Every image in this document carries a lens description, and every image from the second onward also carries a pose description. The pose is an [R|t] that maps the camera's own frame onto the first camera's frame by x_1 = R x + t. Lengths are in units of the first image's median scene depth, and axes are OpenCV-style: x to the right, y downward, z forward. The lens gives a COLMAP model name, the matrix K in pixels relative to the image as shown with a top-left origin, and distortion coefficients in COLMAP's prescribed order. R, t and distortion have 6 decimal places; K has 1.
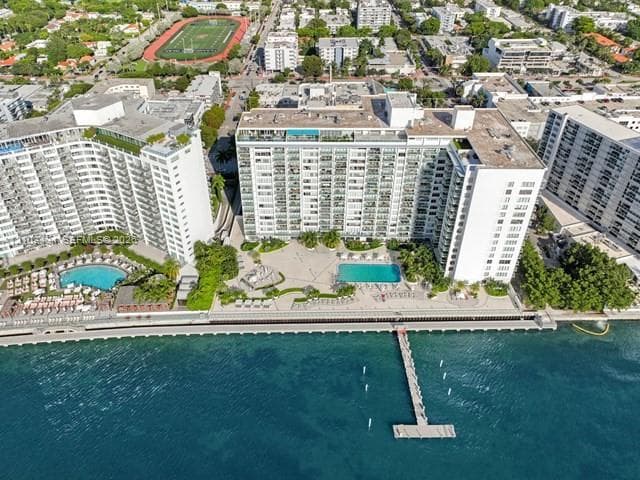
lens RADIAL K [[455.6, 0, 308.3], [0, 455.6, 195.0], [0, 0, 1]] dist [0.011435, -0.005880]
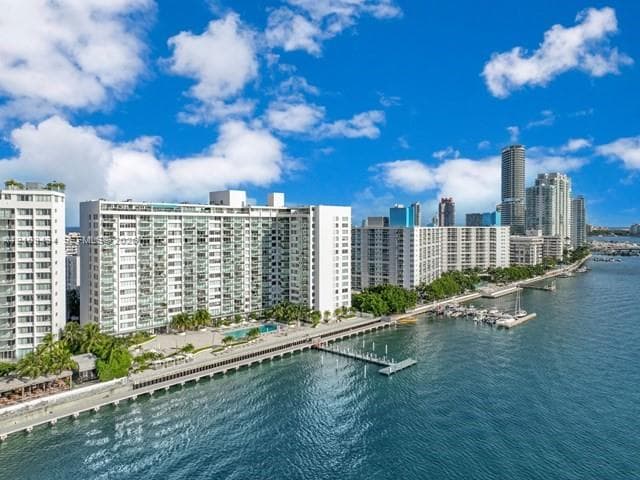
lens RADIAL K [[455.6, 0, 325.8], [0, 455.6, 225.9], [0, 0, 1]] dist [0.011435, -0.005880]
pose [[0.666319, 0.010770, 0.745589, -0.510318], [0.400950, 0.837869, -0.370425, 0.409098], [-0.628695, 0.545765, 0.553970, 0.210349]]
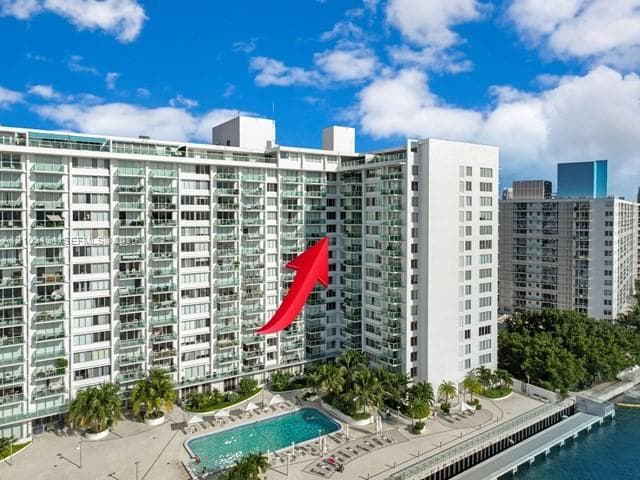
lens RADIAL K [[455.6, 0, 315.8], [0, 455.6, 225.6], [0, 0, 1]] dist [0.011435, -0.005880]
pose [[0.819111, -0.004170, 0.573620, -0.068550], [0.305515, 0.849519, -0.430091, 0.199044], [-0.485508, 0.527542, 0.697124, 0.578898]]
